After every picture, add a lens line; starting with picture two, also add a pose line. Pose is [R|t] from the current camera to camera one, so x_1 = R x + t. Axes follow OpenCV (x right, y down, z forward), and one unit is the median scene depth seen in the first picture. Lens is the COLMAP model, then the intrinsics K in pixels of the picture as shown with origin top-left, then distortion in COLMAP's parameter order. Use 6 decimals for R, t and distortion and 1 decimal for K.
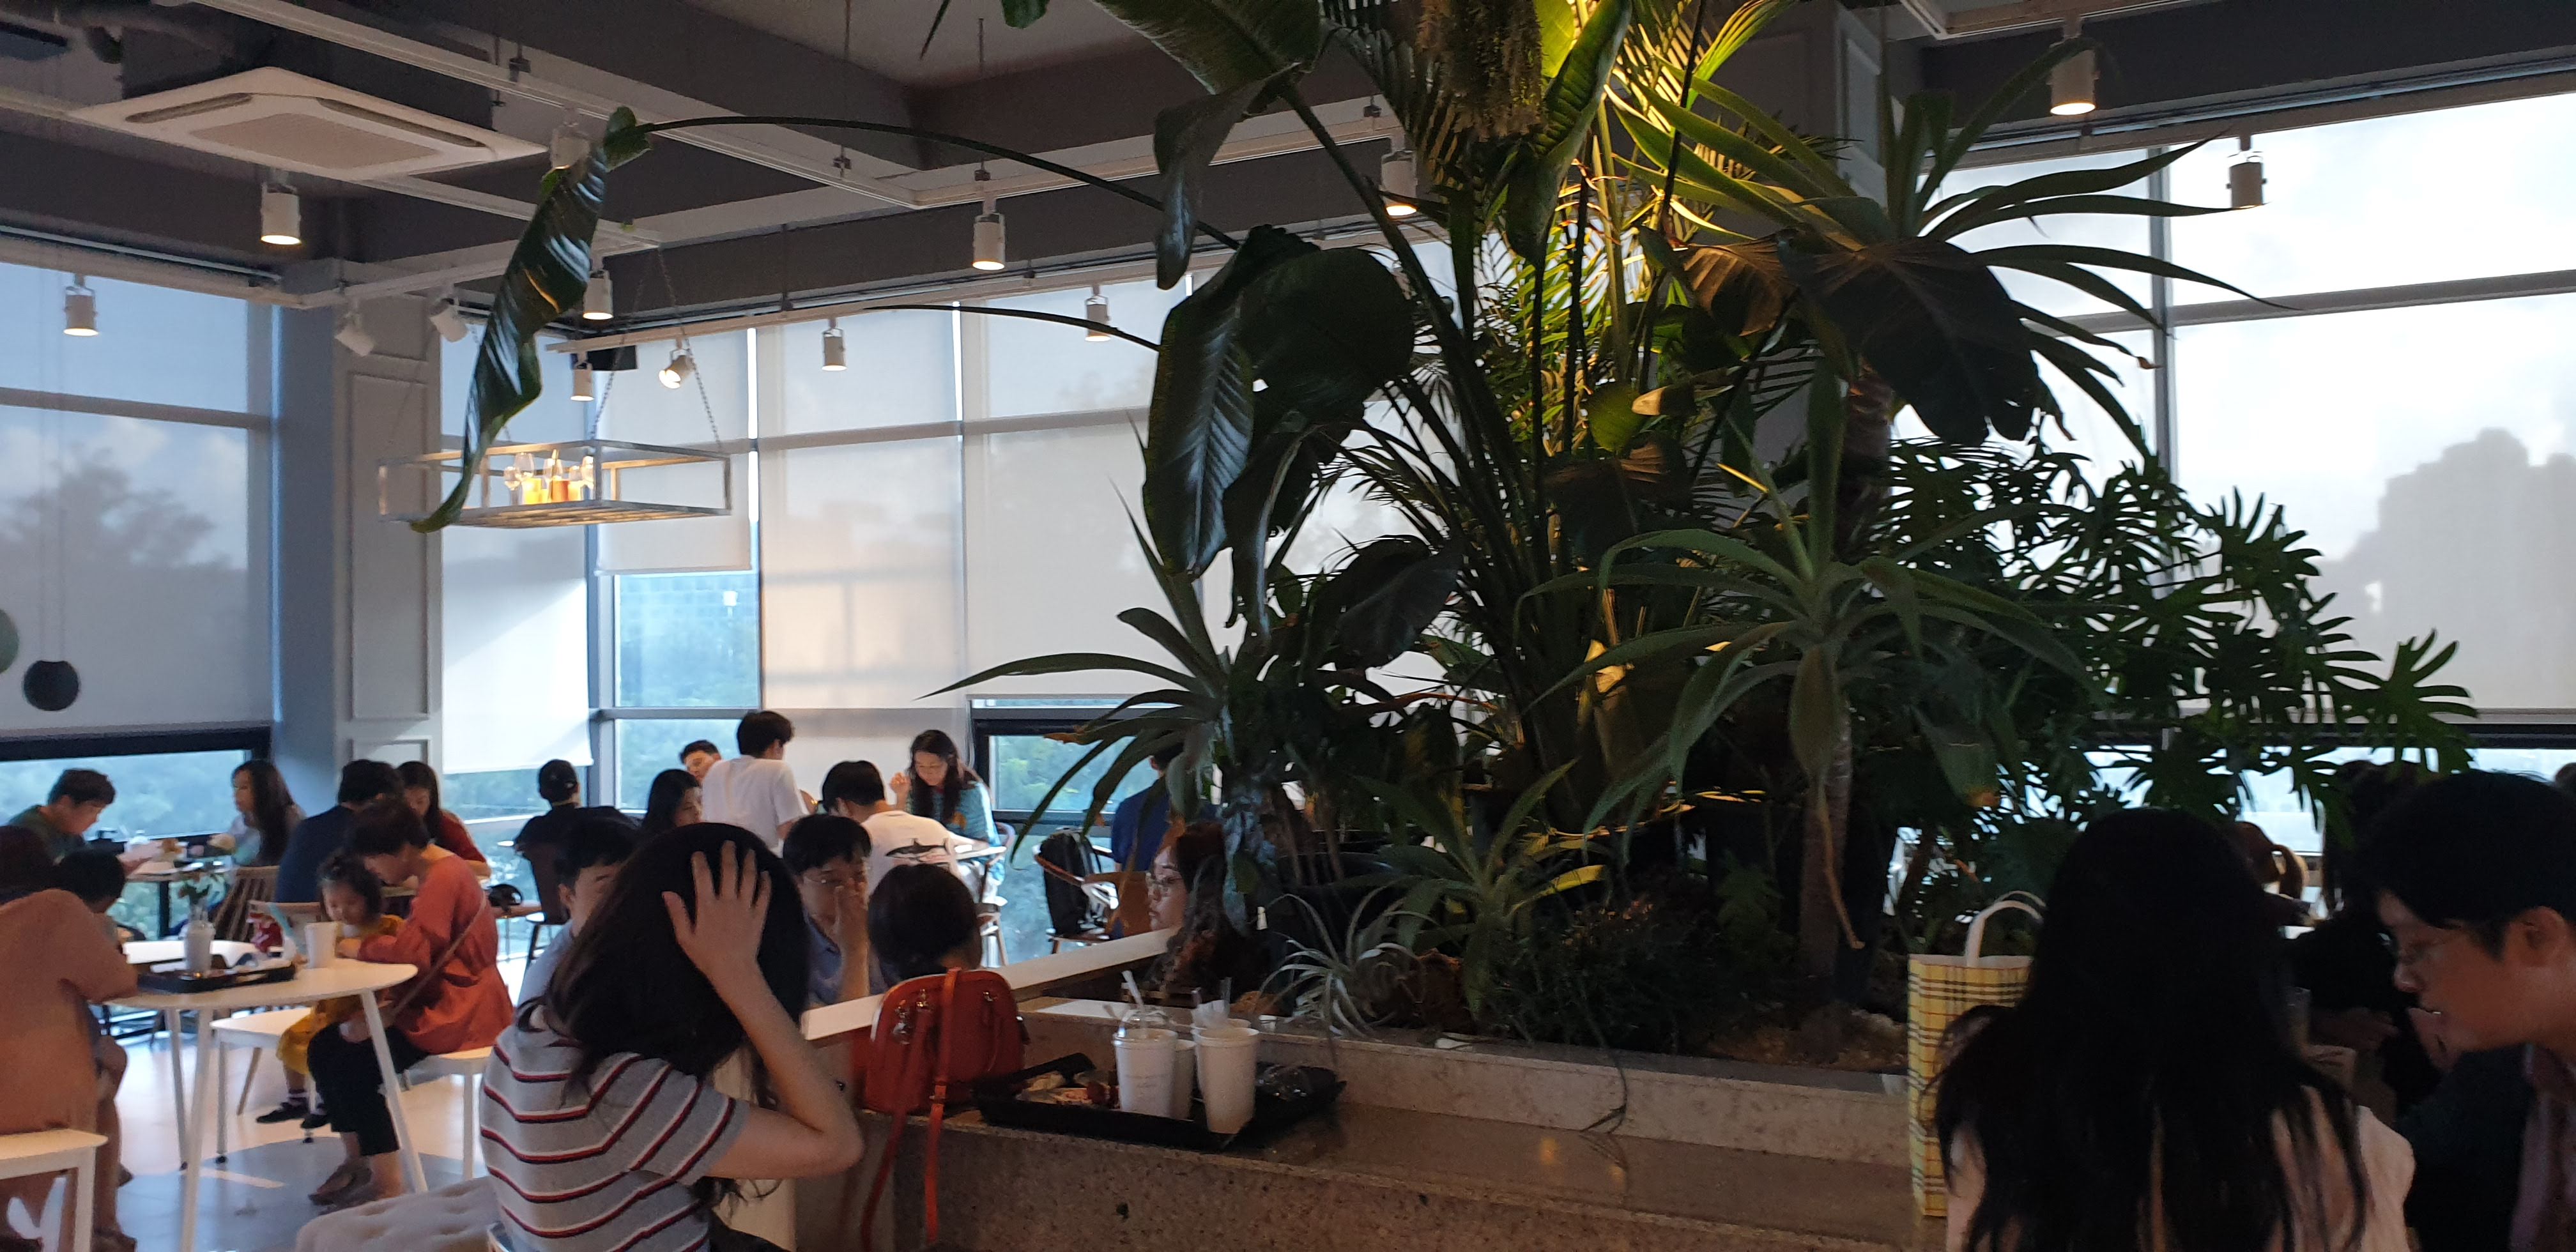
lens RADIAL K [[2068.2, 0, 1275.4], [0, 2068.2, 603.2], [0, 0, 1]] dist [0.080125, -0.067271]
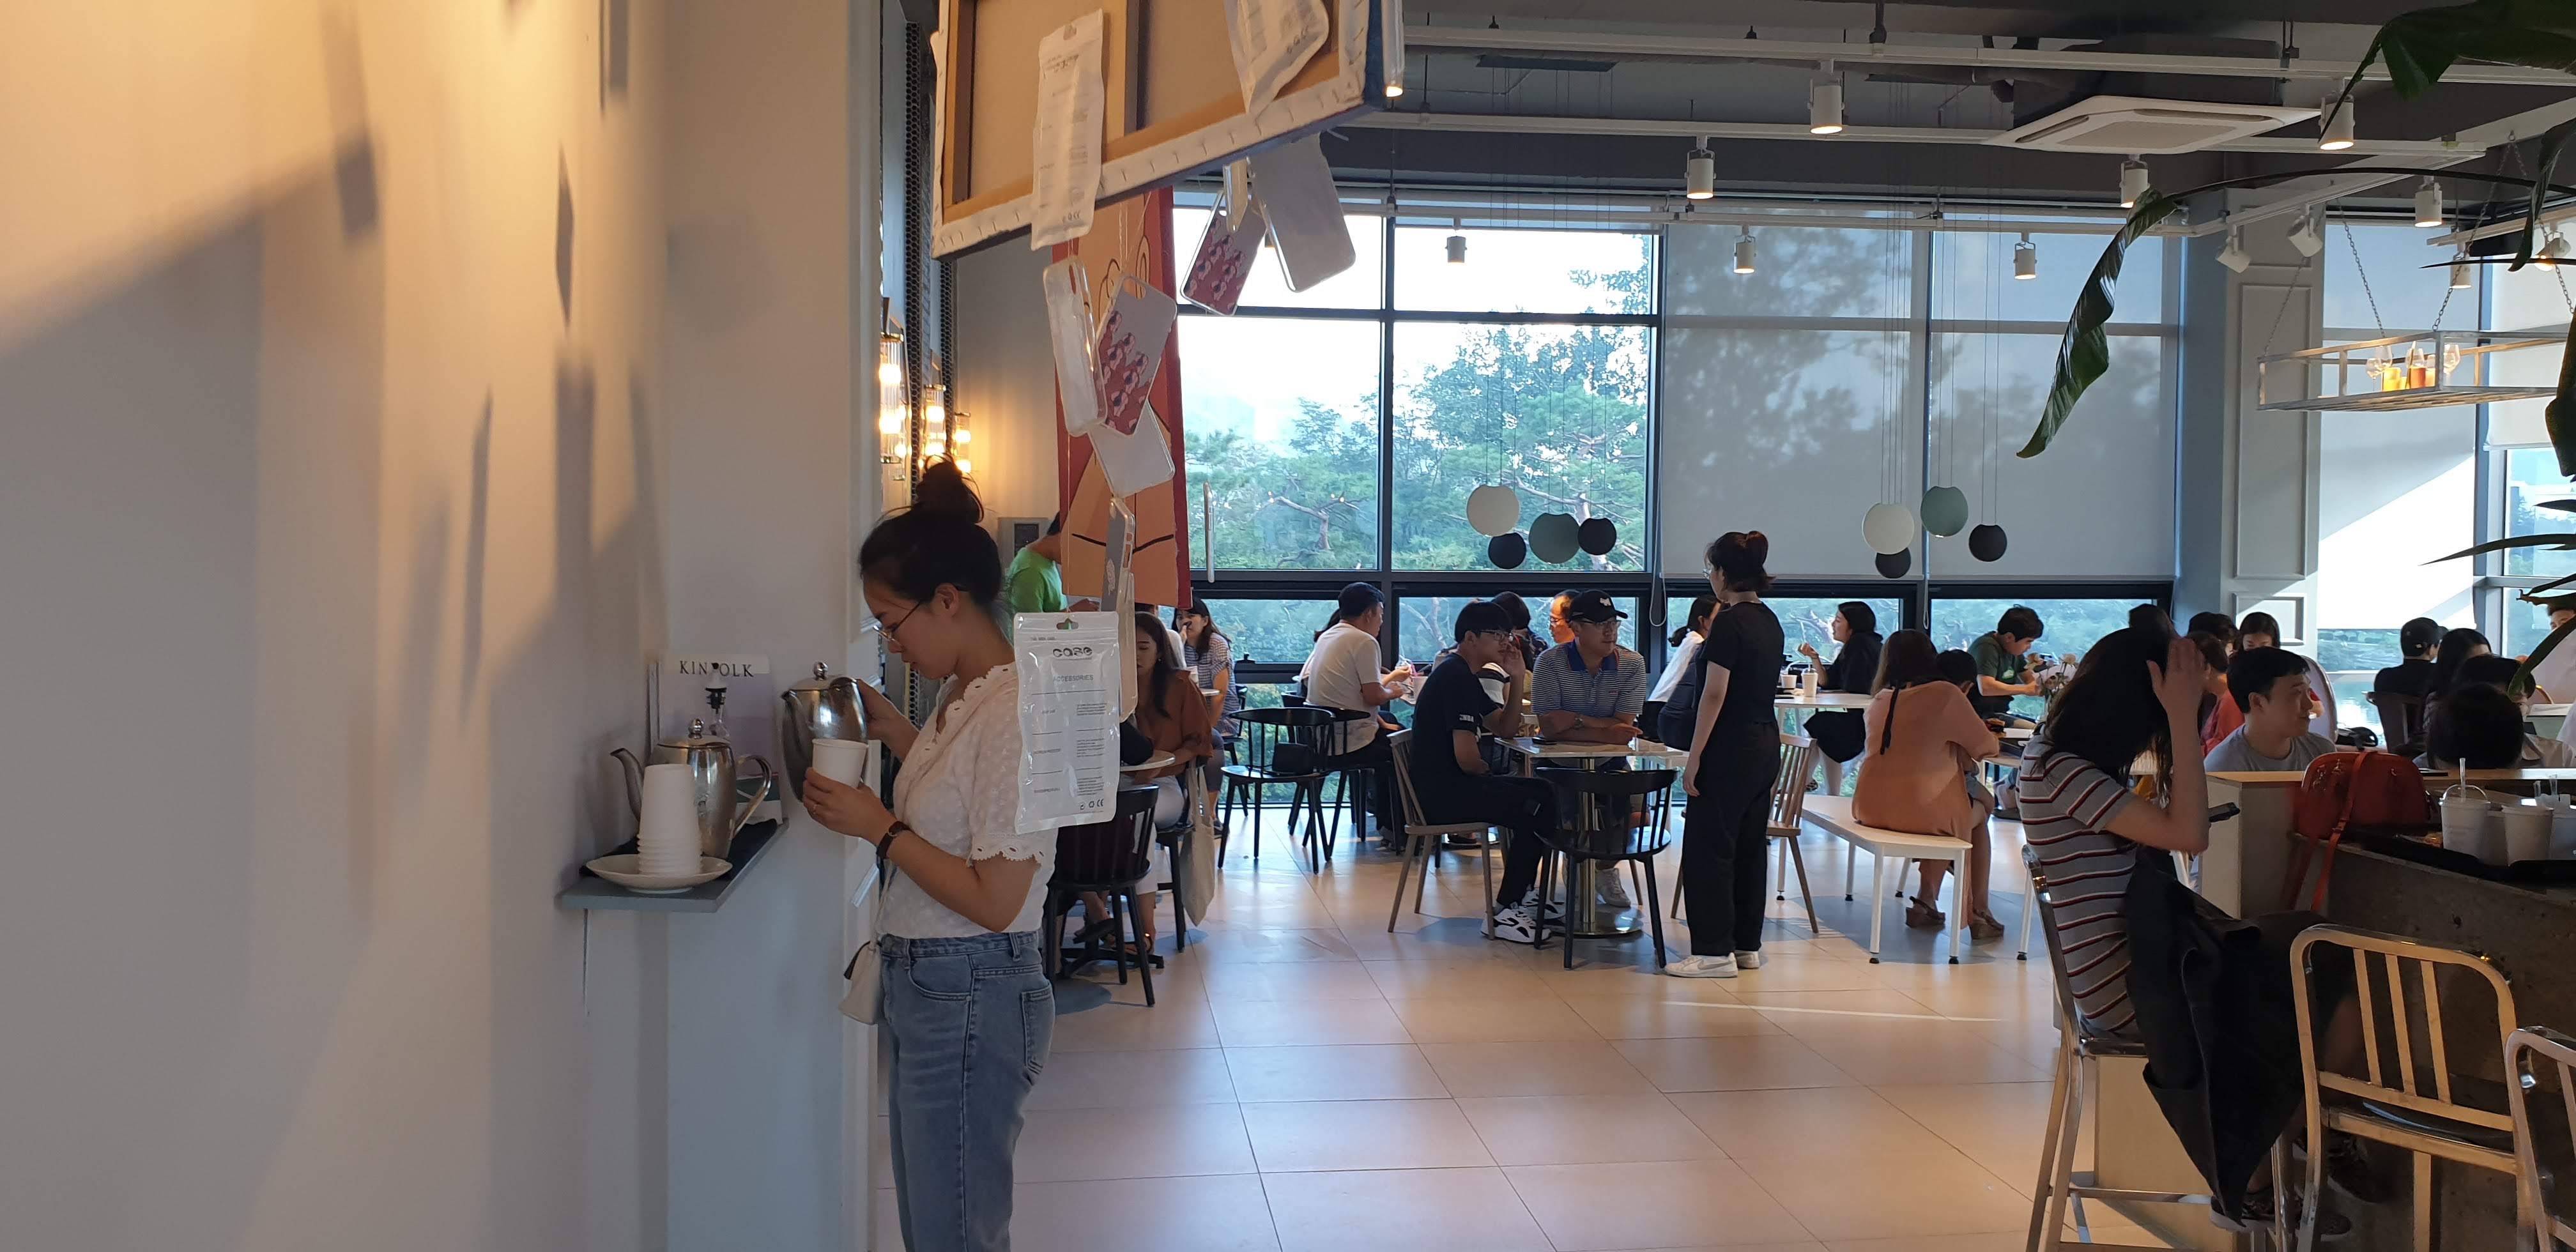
lens RADIAL K [[2068.2, 0, 1275.4], [0, 2068.2, 603.2], [0, 0, 1]] dist [0.080125, -0.067271]
pose [[0.609469, 0.042260, -0.791683, 0.178167], [0.009851, 0.998098, 0.060862, -0.008079], [0.792749, -0.044892, 0.607893, -0.164464]]
